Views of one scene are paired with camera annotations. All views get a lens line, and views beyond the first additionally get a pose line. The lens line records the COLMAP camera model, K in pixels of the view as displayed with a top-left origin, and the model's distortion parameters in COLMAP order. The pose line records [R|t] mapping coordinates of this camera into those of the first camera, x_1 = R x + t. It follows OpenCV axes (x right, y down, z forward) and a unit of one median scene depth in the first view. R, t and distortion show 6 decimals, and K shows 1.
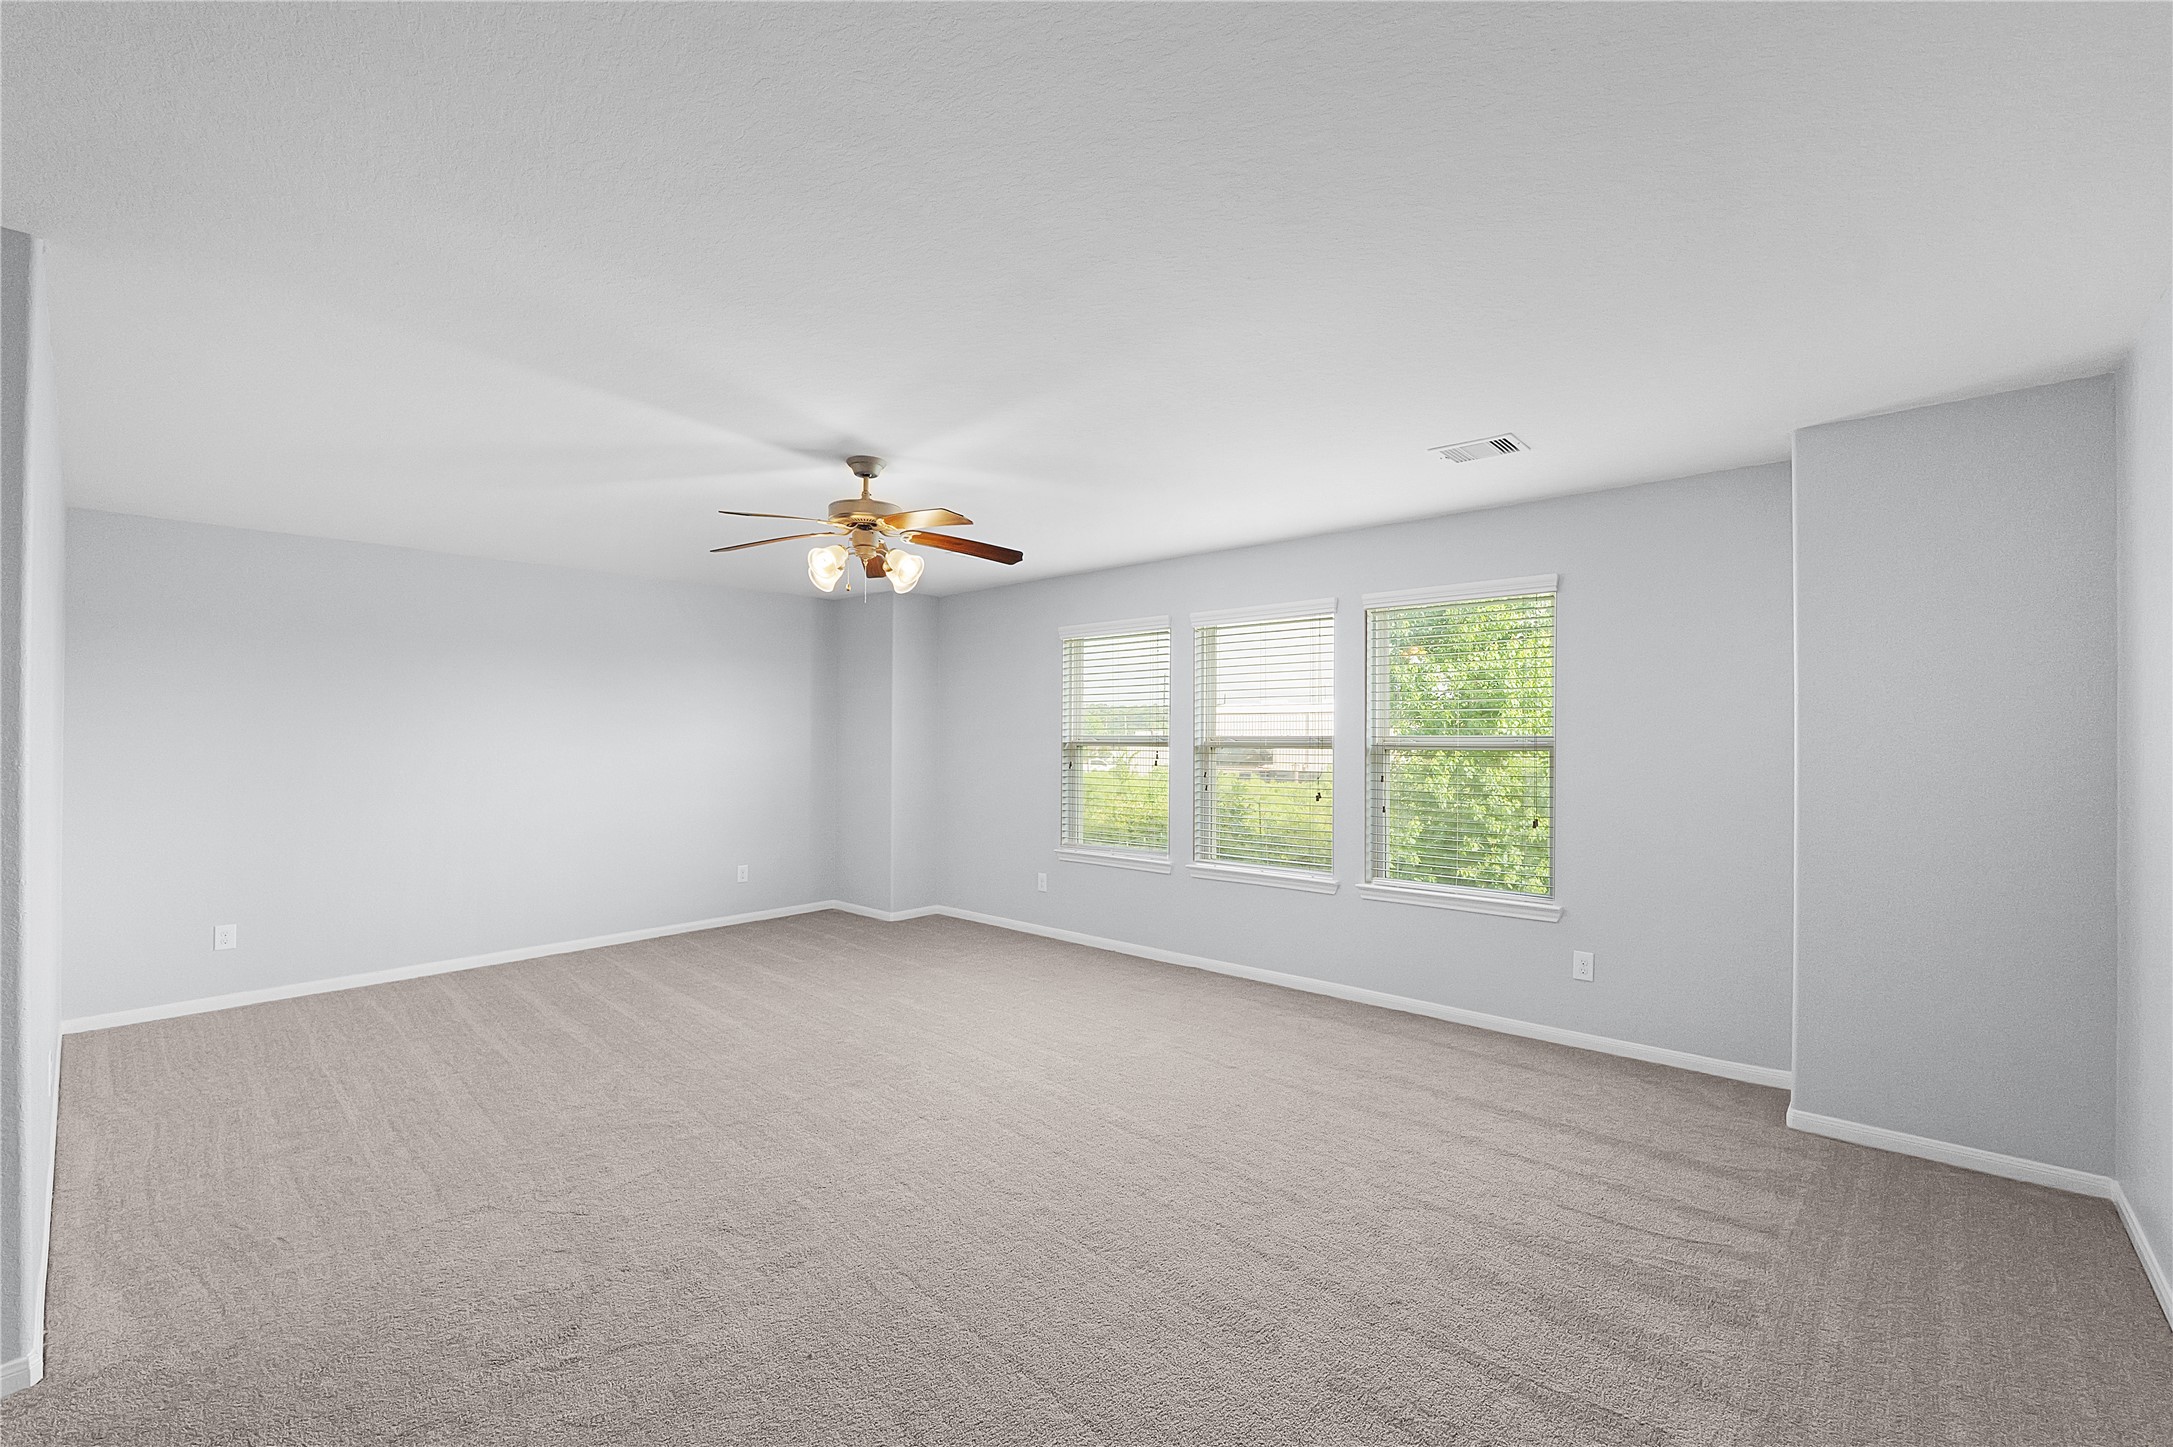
lens RADIAL K [[900.9, 0, 1087.5], [0, 900.9, 735.6], [0, 0, 1]] dist [-0.000428, 0.000075]
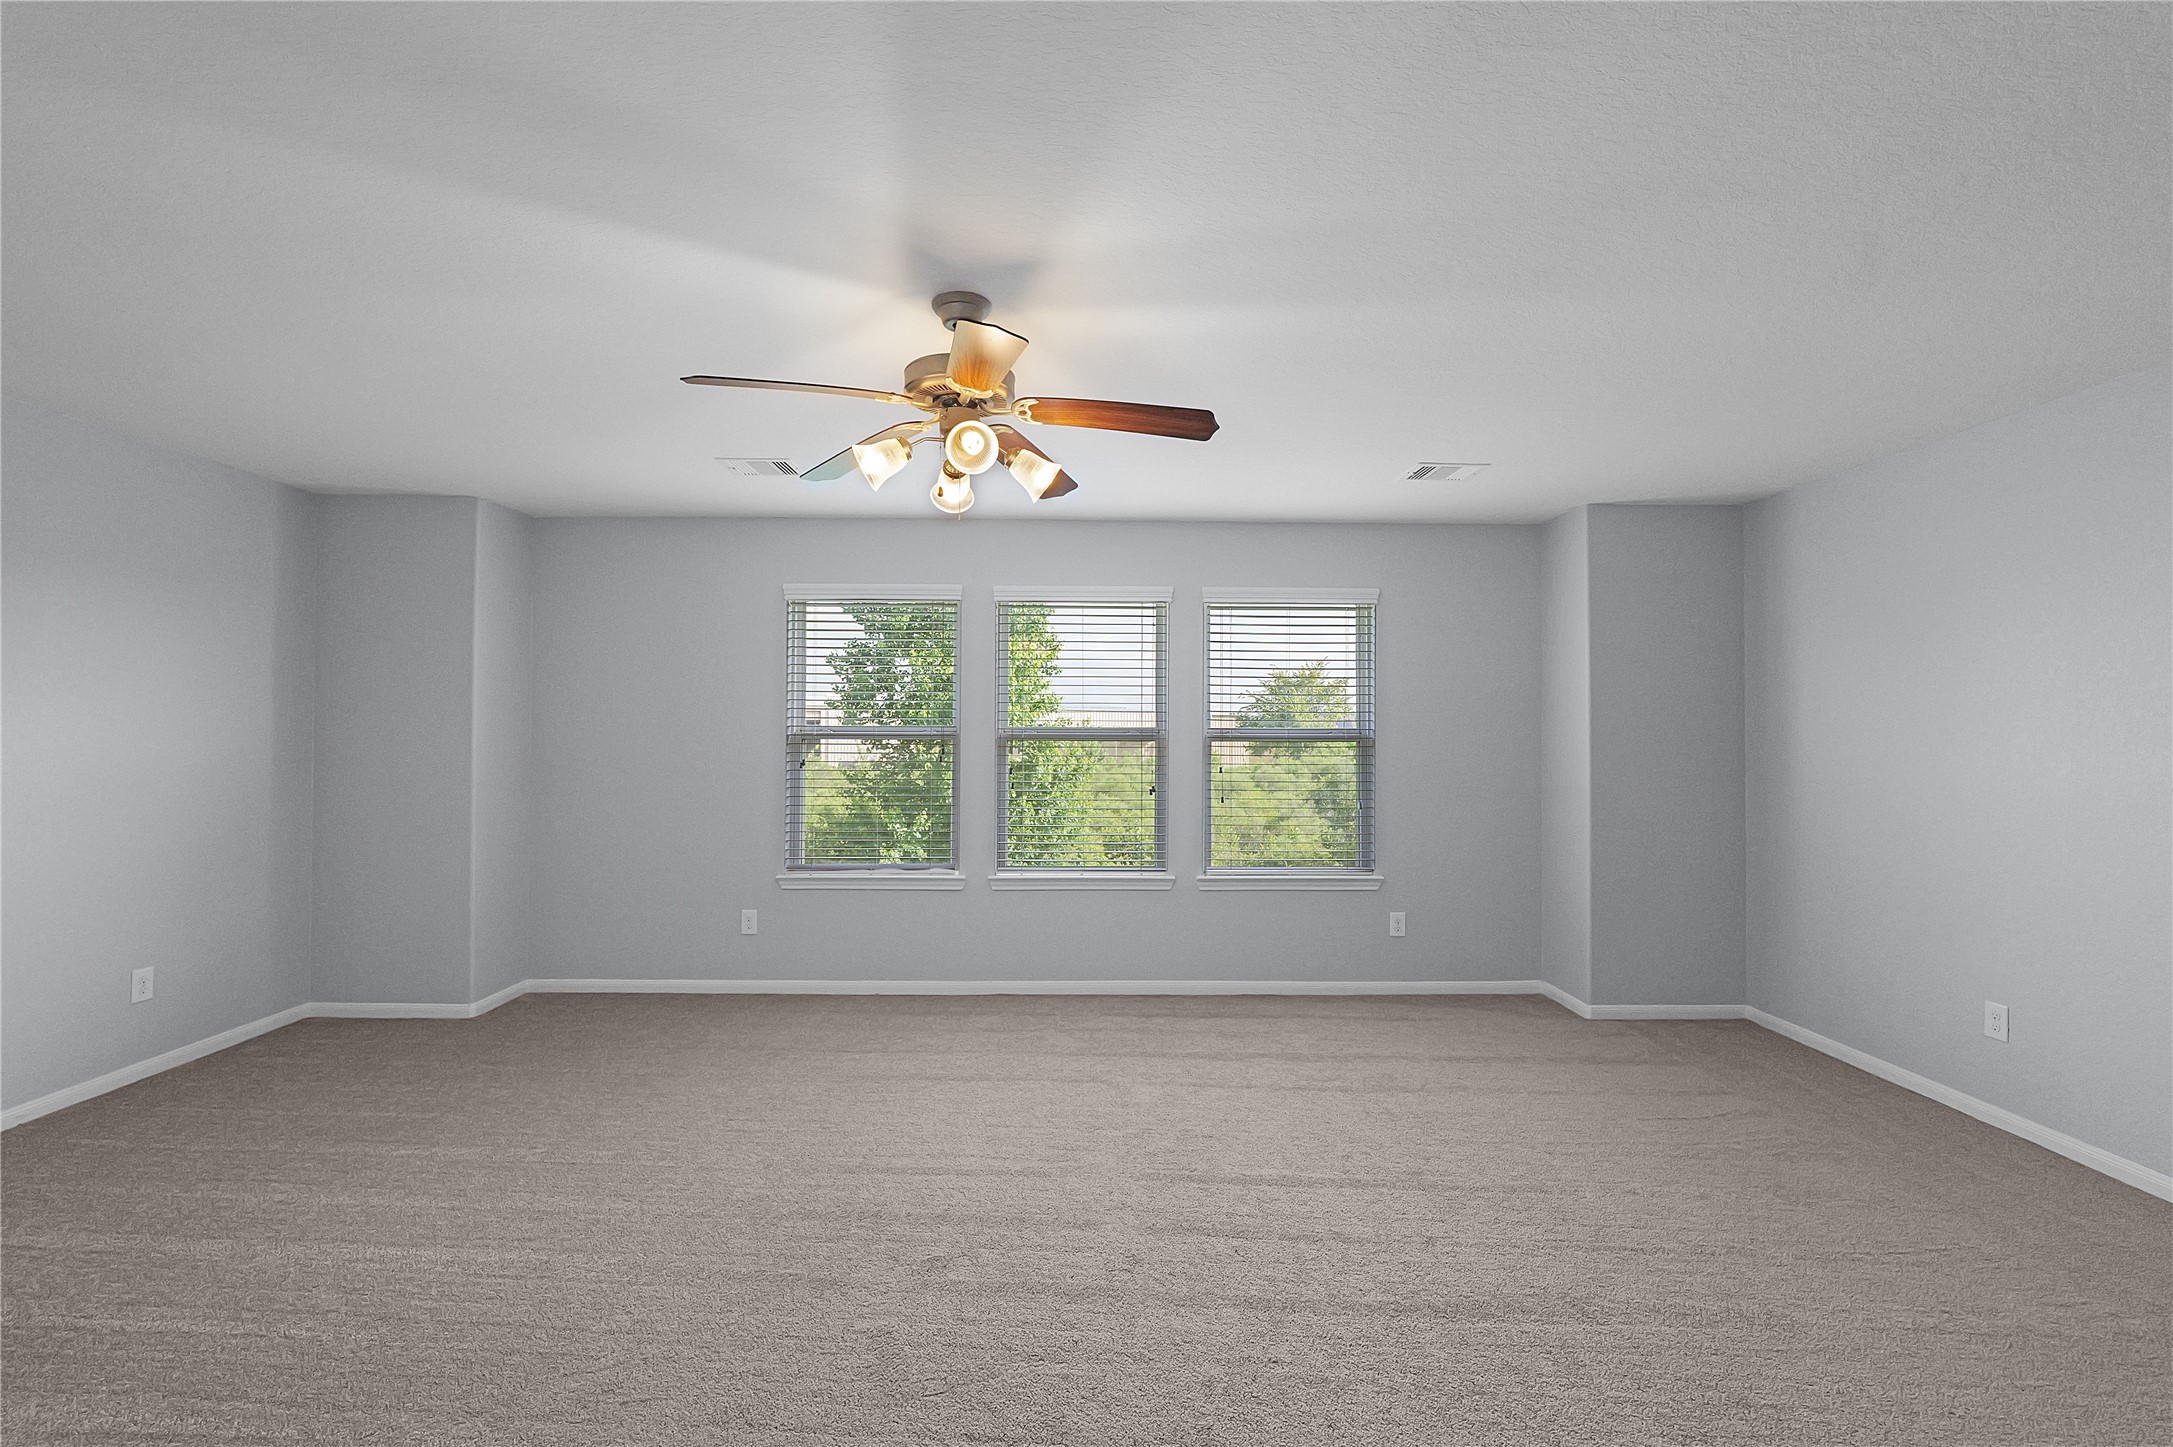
lens RADIAL K [[902.8, 0, 1084.1], [0, 902.8, 722.1], [0, 0, 1]] dist [-0.005059, -0.000002]
pose [[0.734530, 0.011698, 0.678476, -0.554306], [-0.005747, 0.999923, -0.011018, 0.005738], [-0.678552, 0.004194, 0.734540, 0.406705]]
